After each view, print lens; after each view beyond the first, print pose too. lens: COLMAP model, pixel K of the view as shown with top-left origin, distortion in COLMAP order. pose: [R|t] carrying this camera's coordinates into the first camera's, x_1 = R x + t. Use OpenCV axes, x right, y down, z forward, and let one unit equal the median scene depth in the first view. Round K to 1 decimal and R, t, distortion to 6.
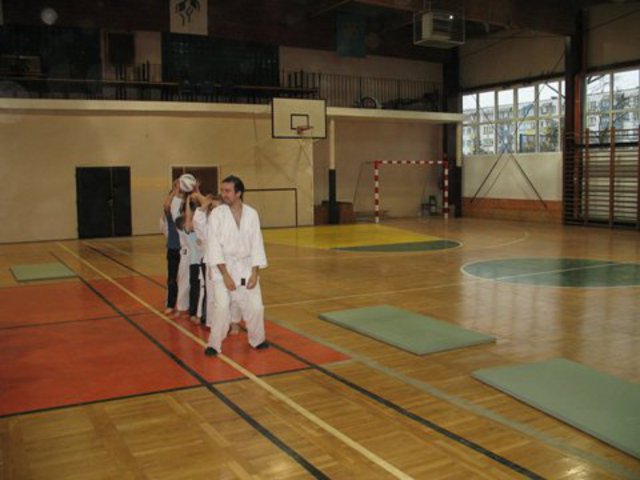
lens RADIAL K [[661.6, 0, 320.5], [0, 661.6, 236.1], [0, 0, 1]] dist [-0.189035, 0.201539]
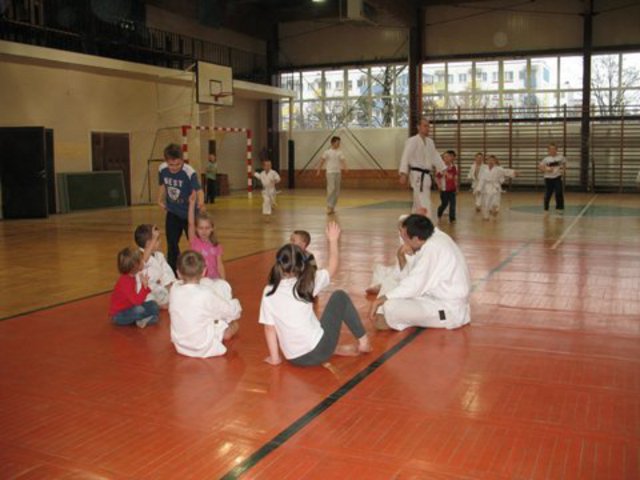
lens RADIAL K [[661.6, 0, 320.5], [0, 661.6, 236.1], [0, 0, 1]] dist [-0.189035, 0.201539]
pose [[0.811386, -0.064193, 0.580975, -0.459994], [0.053929, 0.997933, 0.034948, 0.016604], [-0.582018, 0.002975, 0.813171, 0.130240]]
